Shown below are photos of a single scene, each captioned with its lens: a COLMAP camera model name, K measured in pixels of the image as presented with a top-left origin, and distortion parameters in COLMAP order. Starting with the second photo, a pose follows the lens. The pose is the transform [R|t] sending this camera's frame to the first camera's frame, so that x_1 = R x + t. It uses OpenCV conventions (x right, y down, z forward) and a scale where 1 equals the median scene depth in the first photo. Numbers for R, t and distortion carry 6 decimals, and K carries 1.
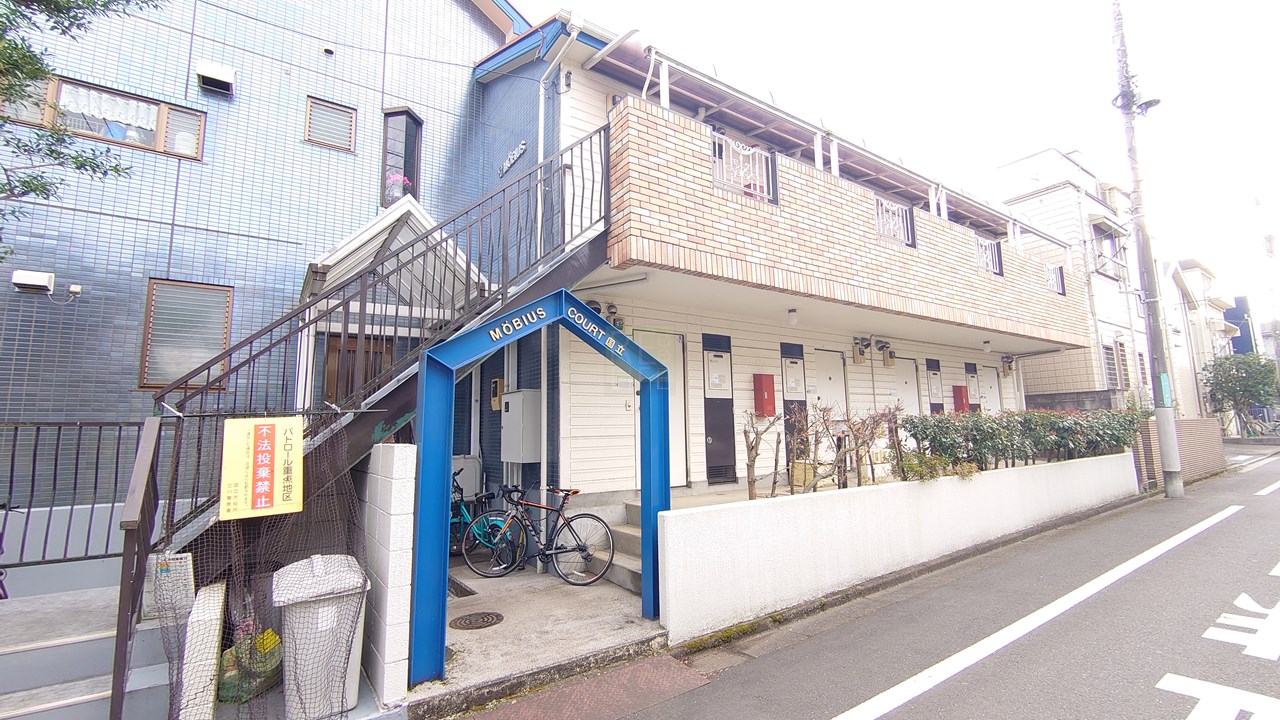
lens RADIAL K [[543.8, 0, 643.4], [0, 543.8, 361.8], [0, 0, 1]] dist [-0.004262, 0.000017]
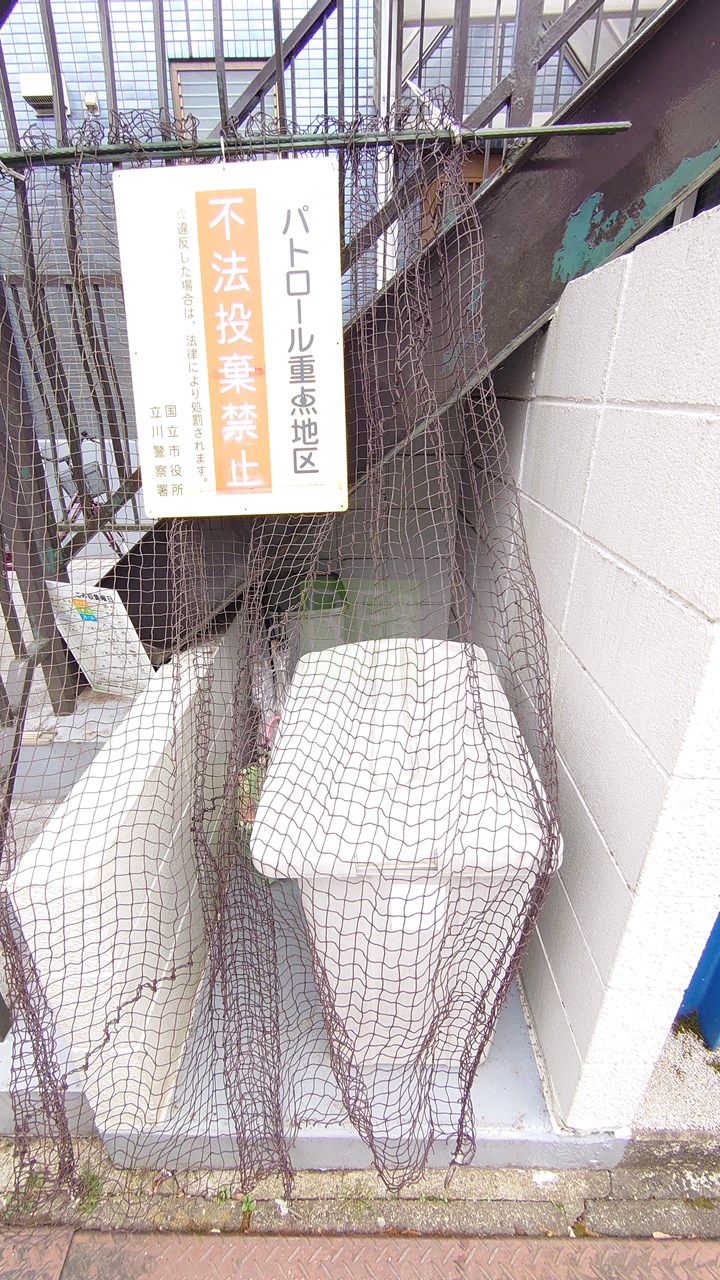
lens RADIAL K [[543.8, 0, 361.1], [0, 543.8, 637.3], [0, 0, 1]] dist [-0.004262, 0.000017]
pose [[0.818333, 0.270811, -0.506945, -0.444361], [0.051099, 0.844260, 0.533492, 0.169351], [0.572469, -0.462478, 0.677047, 0.760486]]
